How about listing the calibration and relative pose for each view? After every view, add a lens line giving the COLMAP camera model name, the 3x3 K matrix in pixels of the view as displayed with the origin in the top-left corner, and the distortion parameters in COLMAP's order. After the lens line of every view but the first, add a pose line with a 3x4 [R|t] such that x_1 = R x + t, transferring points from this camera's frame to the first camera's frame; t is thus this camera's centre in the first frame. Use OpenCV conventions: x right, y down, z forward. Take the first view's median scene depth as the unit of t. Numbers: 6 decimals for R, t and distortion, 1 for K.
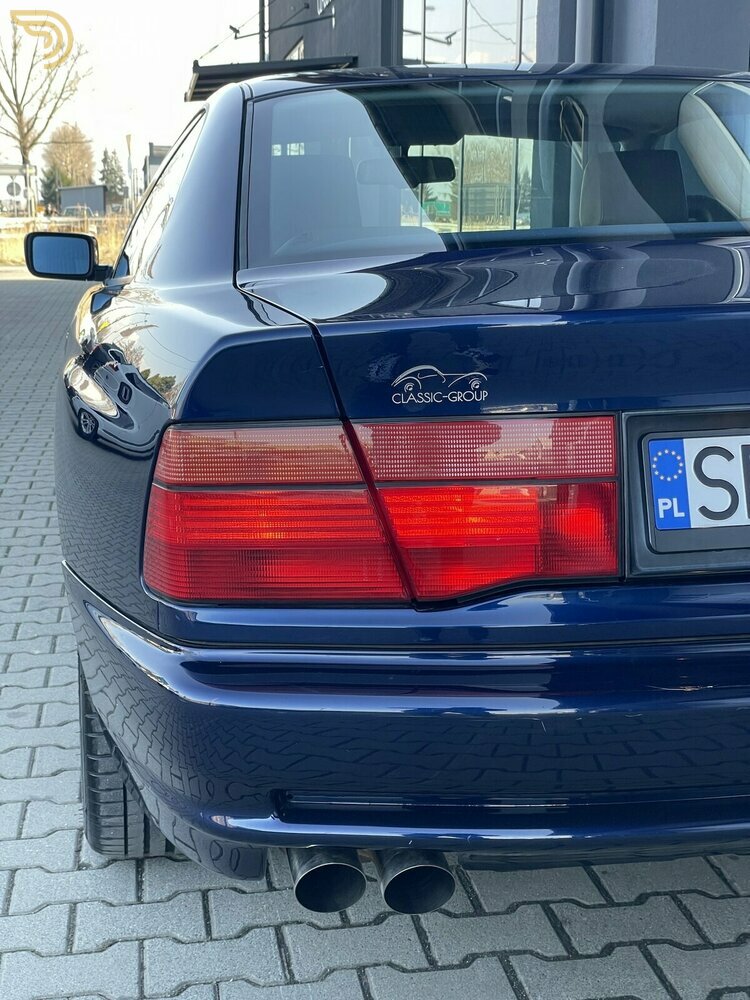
lens RADIAL K [[1524.9, 0, 375.0], [0, 1524.9, 500.0], [0, 0, 1]] dist [0.079477, -0.056186]
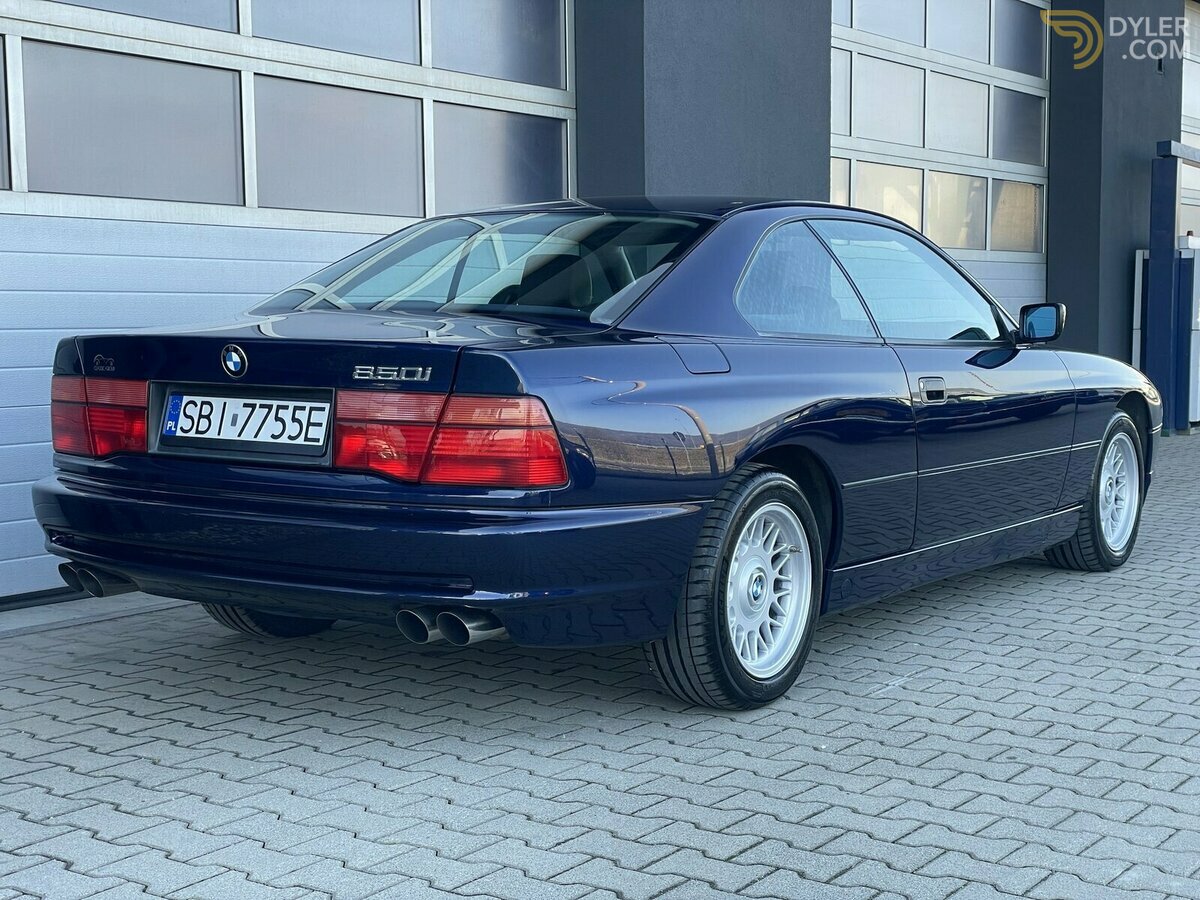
lens RADIAL K [[1829.9, 0, 600.0], [0, 1829.9, 450.0], [0, 0, 1]] dist [0.079477, -0.056186]
pose [[0.713606, 0.084582, -0.695422, 2.486822], [-0.149464, 0.988210, -0.033180, 0.035361], [0.684417, 0.127617, 0.717835, -0.482373]]
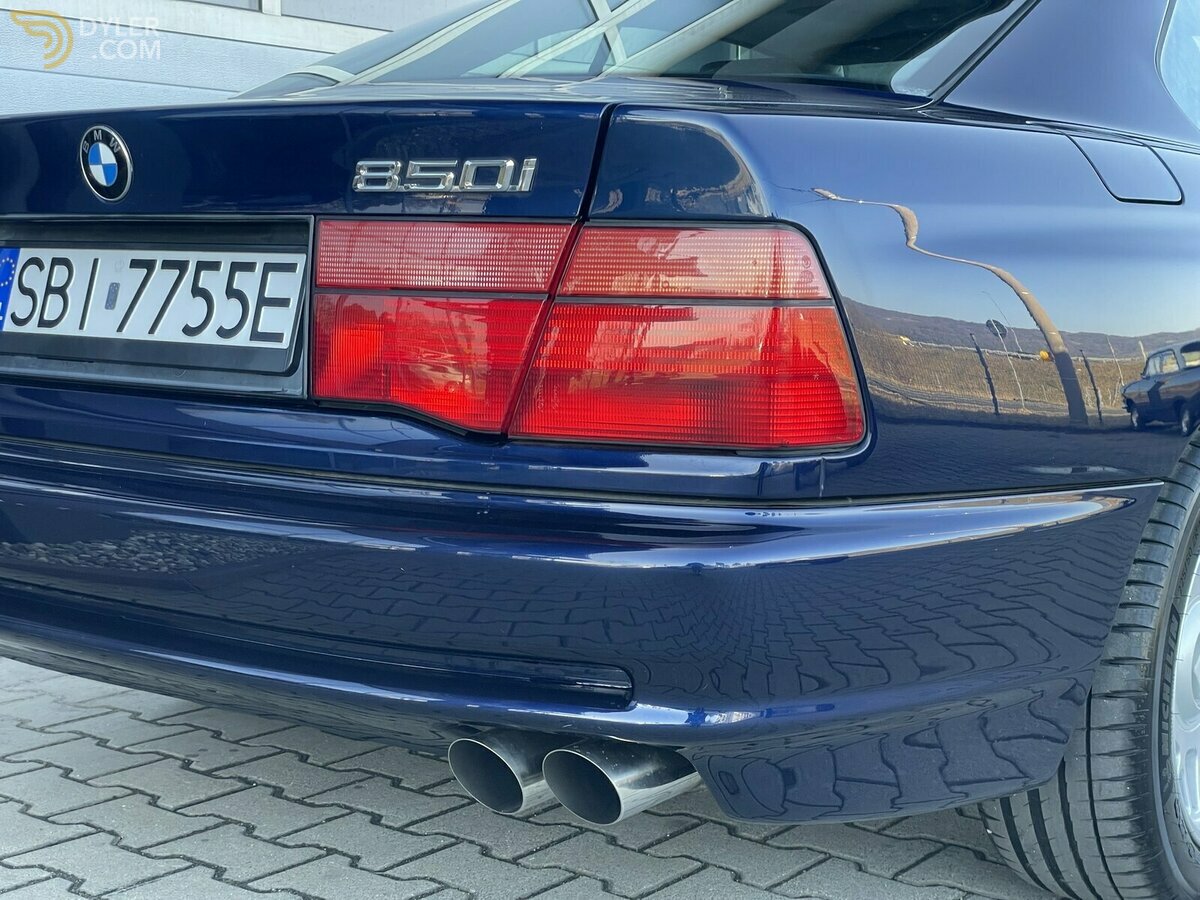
lens RADIAL K [[1829.9, 0, 600.0], [0, 1829.9, 450.0], [0, 0, 1]] dist [0.079477, -0.056186]
pose [[0.668984, 0.109975, -0.735096, 1.420355], [-0.161029, 0.986949, 0.001107, 0.031230], [0.725624, 0.117632, 0.677962, 0.447246]]
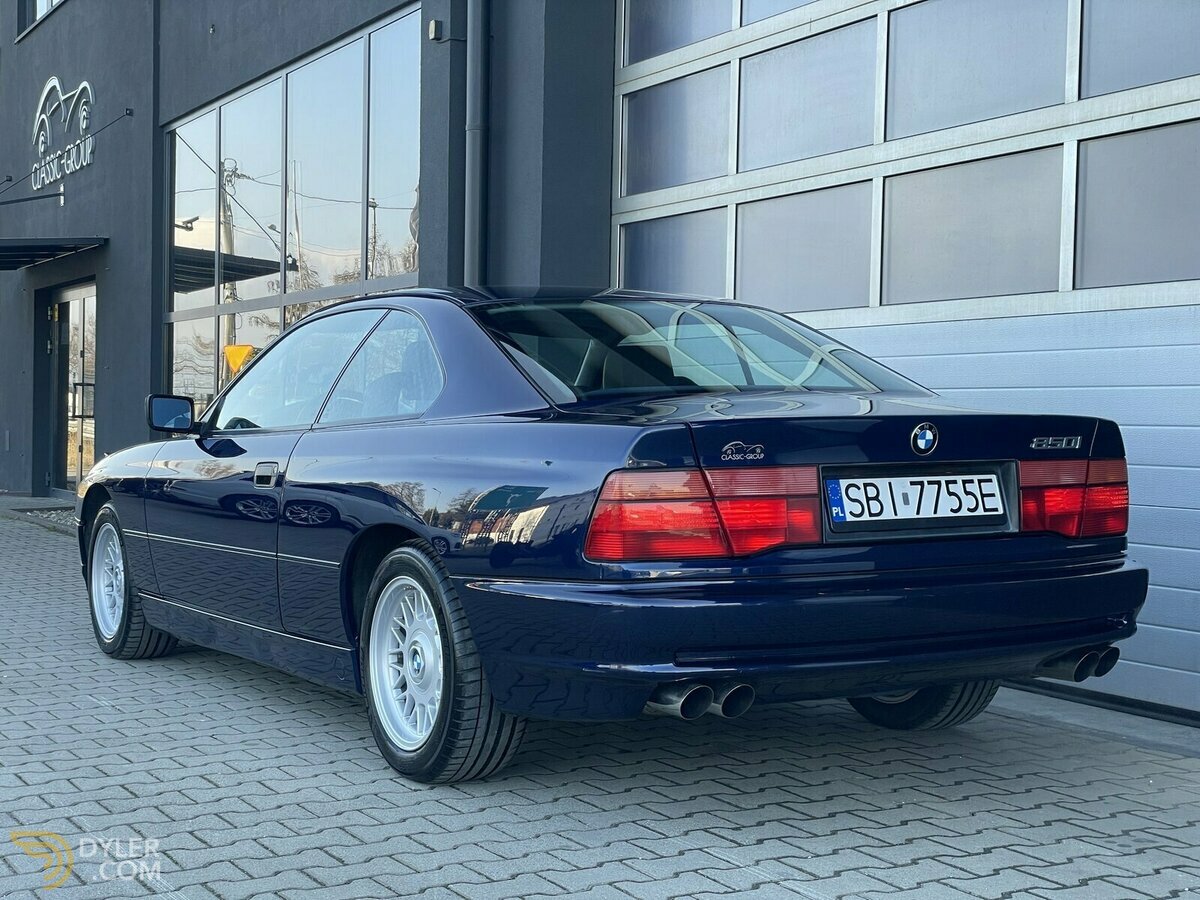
lens RADIAL K [[1829.9, 0, 600.0], [0, 1829.9, 450.0], [0, 0, 1]] dist [0.079477, -0.056186]
pose [[0.943195, 0.006229, 0.332182, -0.951021], [0.048819, 0.986373, -0.157113, 0.301063], [-0.328634, 0.164404, 0.930038, -1.249546]]
